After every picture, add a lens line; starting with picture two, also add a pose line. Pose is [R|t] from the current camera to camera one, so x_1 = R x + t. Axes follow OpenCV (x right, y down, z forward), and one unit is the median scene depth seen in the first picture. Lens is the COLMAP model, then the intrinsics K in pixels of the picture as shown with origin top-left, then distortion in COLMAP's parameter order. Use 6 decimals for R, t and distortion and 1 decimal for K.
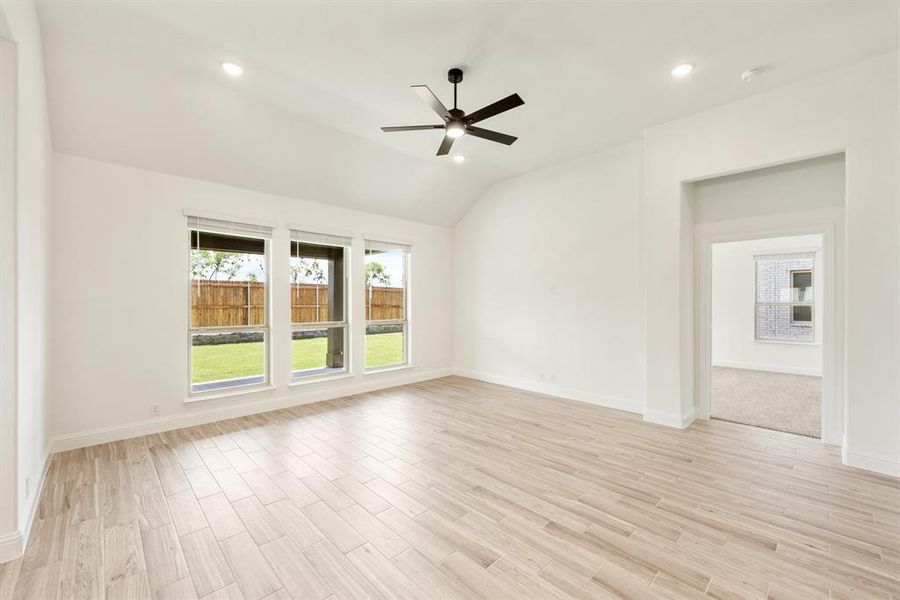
lens RADIAL K [[362.6, 0, 451.1], [0, 362.6, 302.7], [0, 0, 1]] dist [-0.000734, -0.000019]
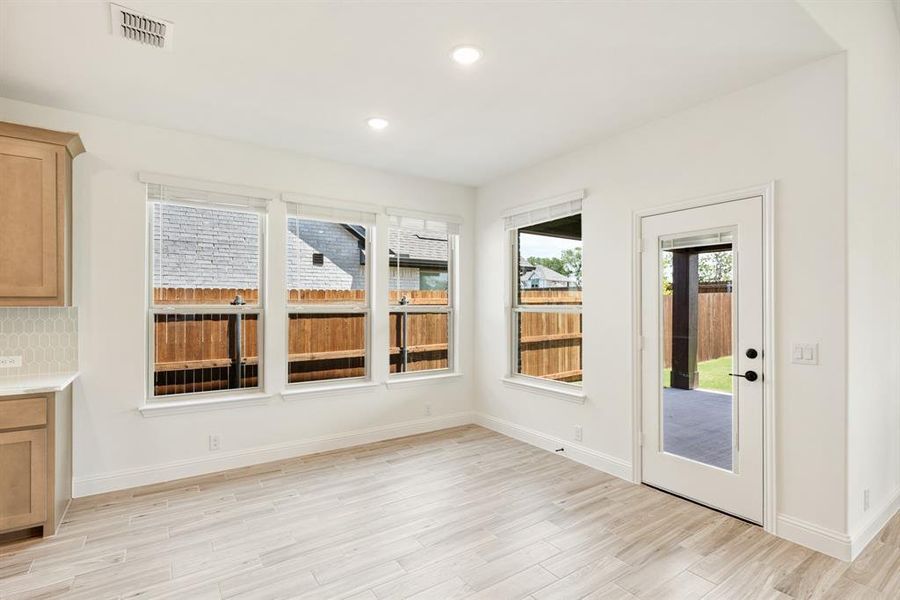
lens RADIAL K [[431.3, 0, 451.3], [0, 431.3, 305.1], [0, 0, 1]] dist [0.012666, 0.000016]
pose [[-0.172374, -0.003121, -0.985027, 0.083906], [-0.002472, 0.999993, -0.002735, 0.000544], [0.985028, 0.001964, -0.172381, 0.058145]]
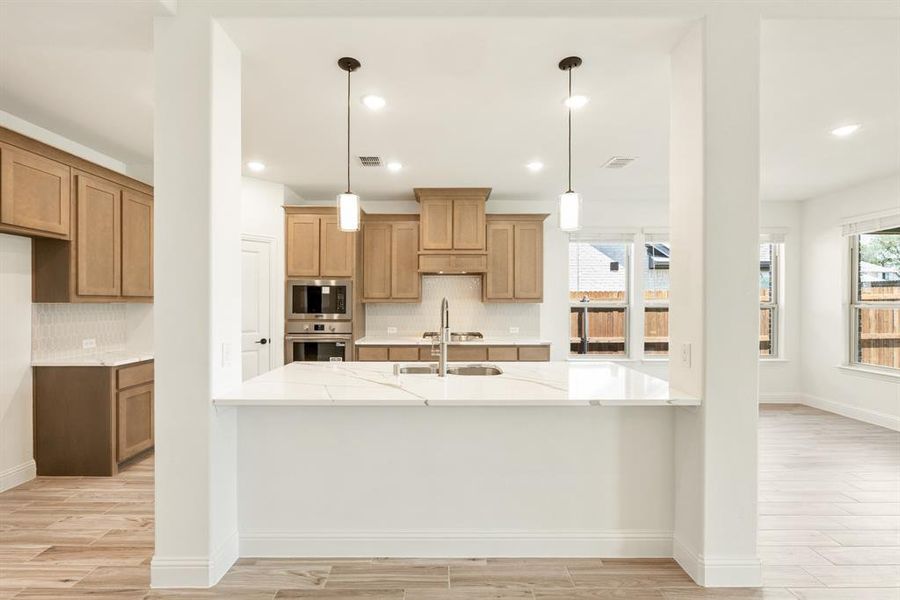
lens RADIAL K [[373.9, 0, 450.0], [0, 373.9, 300.0], [0, 0, 1]] dist [0.002726, 0.000331]
pose [[-0.689324, -0.006377, -0.724425, 0.571442], [-0.002898, 0.999978, -0.006045, 0.001448], [0.724447, -0.002067, -0.689327, -0.077257]]
